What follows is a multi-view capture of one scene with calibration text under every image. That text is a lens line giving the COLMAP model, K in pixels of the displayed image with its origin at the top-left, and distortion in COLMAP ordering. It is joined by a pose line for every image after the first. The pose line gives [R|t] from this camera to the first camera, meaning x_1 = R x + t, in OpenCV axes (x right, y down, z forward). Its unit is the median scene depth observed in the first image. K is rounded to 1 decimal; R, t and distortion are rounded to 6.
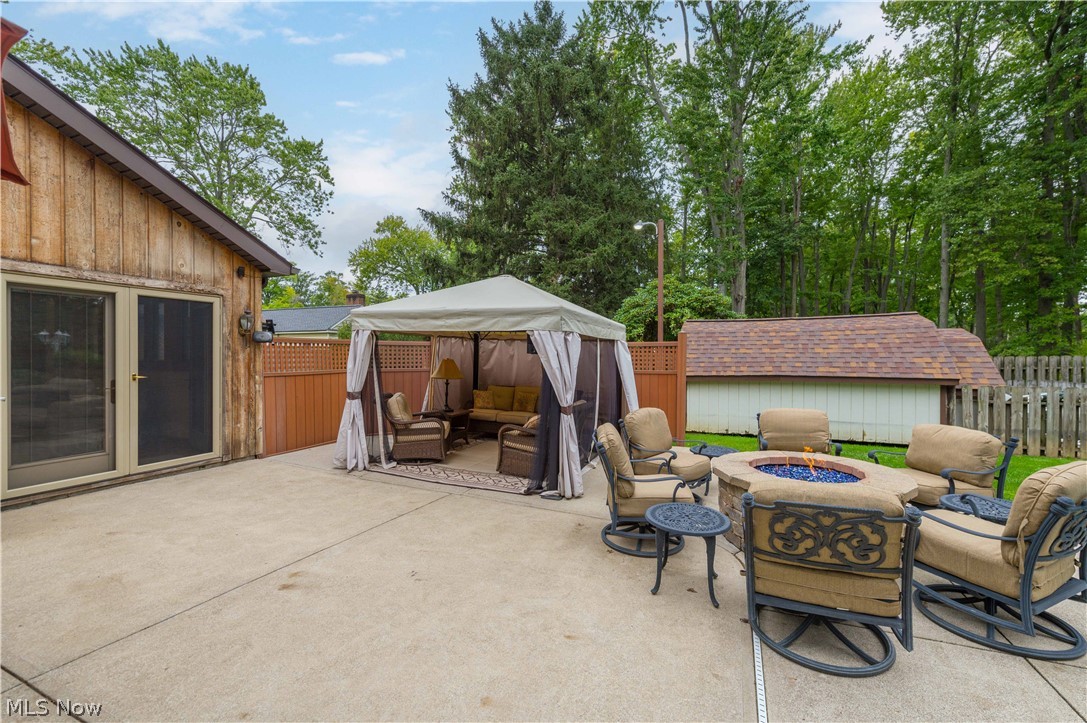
lens RADIAL K [[429.1, 0, 543.5], [0, 429.1, 361.5], [0, 0, 1]] dist [0.000238, -0.000005]
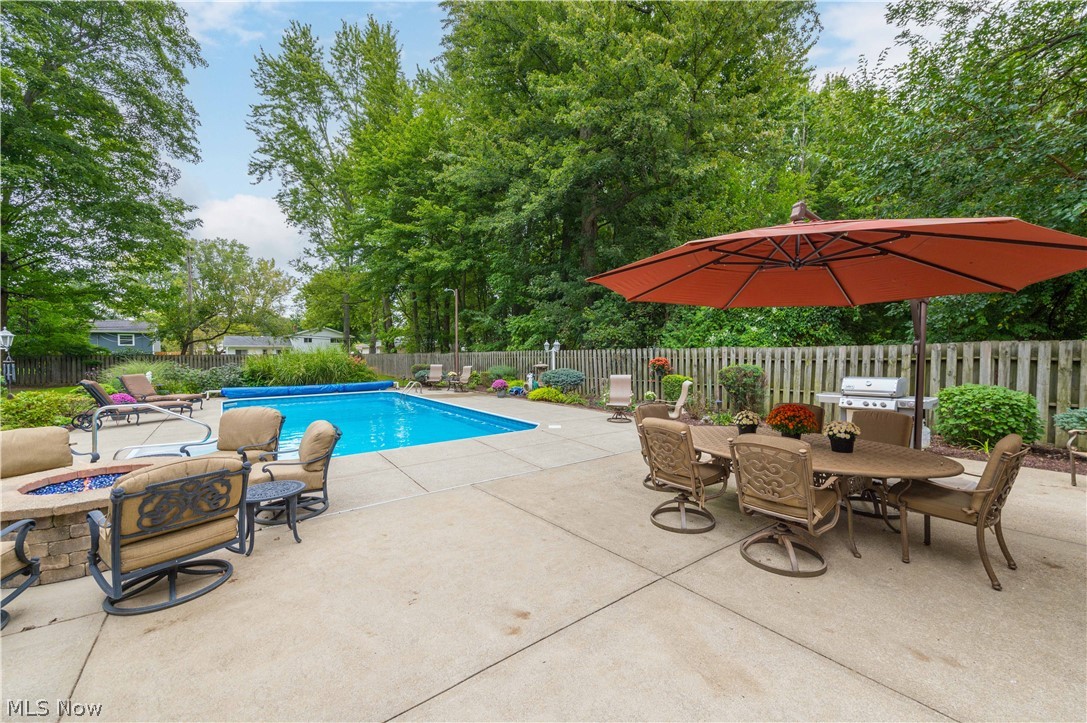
lens RADIAL K [[429.1, 0, 543.5], [0, 429.1, 361.5], [0, 0, 1]] dist [0.000238, -0.000005]
pose [[-0.867307, -0.013329, 0.497595, -1.120097], [0.005695, 0.999310, 0.036695, -0.090185], [-0.497741, 0.034660, -0.866633, 1.809011]]
